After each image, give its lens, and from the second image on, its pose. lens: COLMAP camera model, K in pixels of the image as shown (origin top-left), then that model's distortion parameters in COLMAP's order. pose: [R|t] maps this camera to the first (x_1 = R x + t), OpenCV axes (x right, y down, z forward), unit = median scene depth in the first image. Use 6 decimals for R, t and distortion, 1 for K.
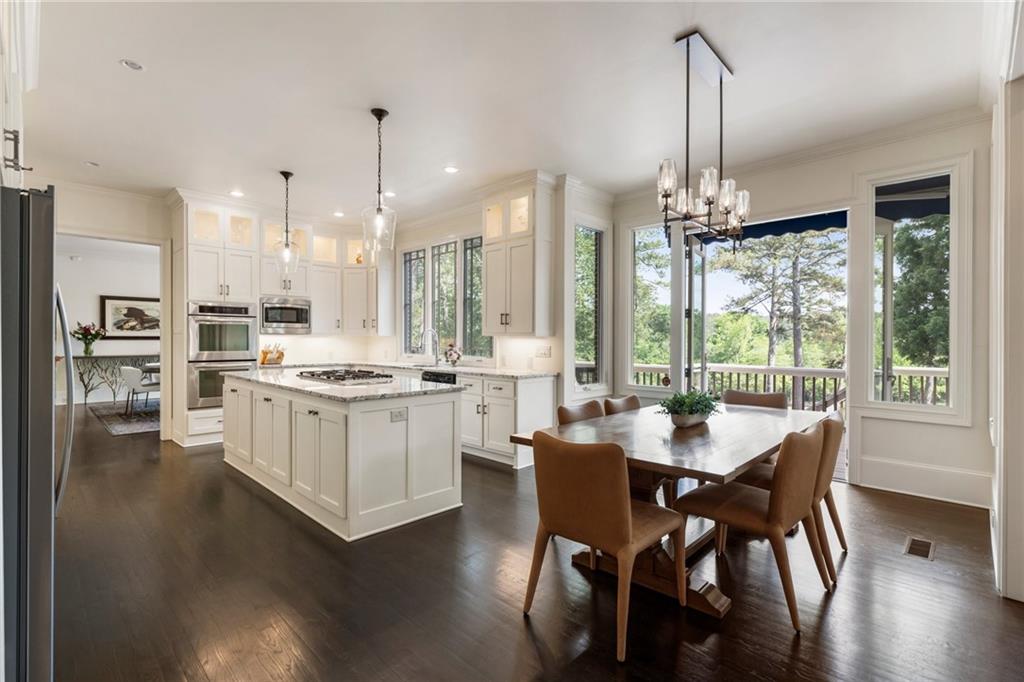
lens RADIAL K [[471.2, 0, 510.9], [0, 471.2, 342.0], [0, 0, 1]] dist [-0.004452, -0.000206]
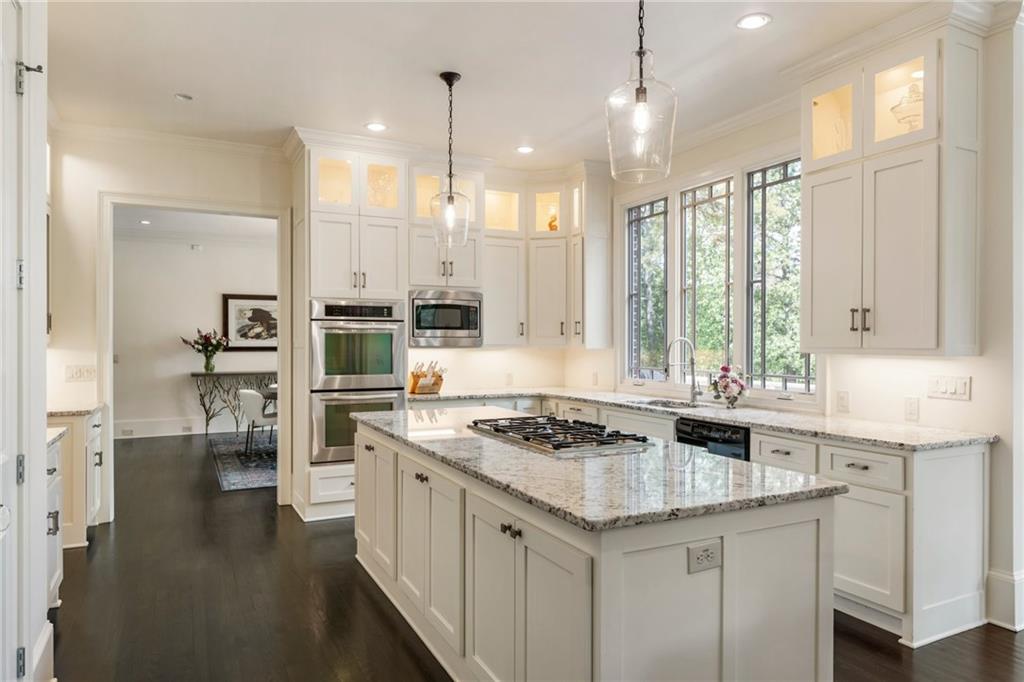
lens RADIAL K [[661.1, 0, 512.8], [0, 661.1, 339.4], [0, 0, 1]] dist [0.000401, -0.003470]
pose [[0.945170, -0.004505, -0.326547, -0.110887], [0.000476, 0.999923, -0.012418, -0.017203], [0.326578, 0.011581, 0.945099, 0.205591]]
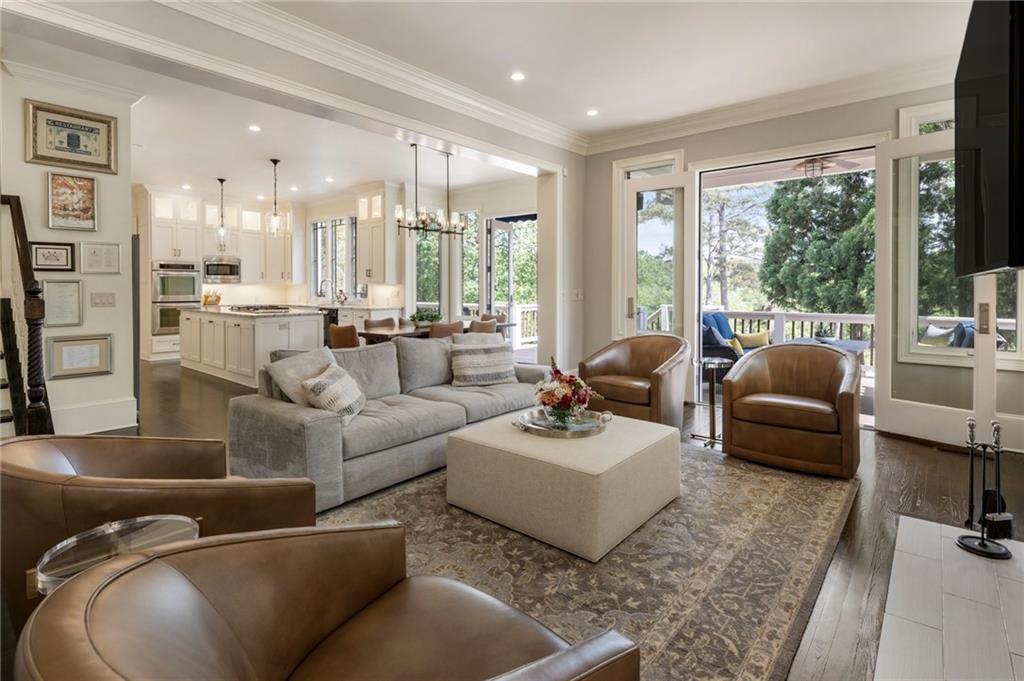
lens RADIAL K [[499.1, 0, 507.7], [0, 499.1, 290.2], [0, 0, 1]] dist [-0.000299, -0.000053]
pose [[0.997331, -0.004334, 0.072884, 0.276688], [0.004354, 0.999991, -0.000113, 0.008099], [-0.072883, 0.000430, 0.997340, -0.574004]]
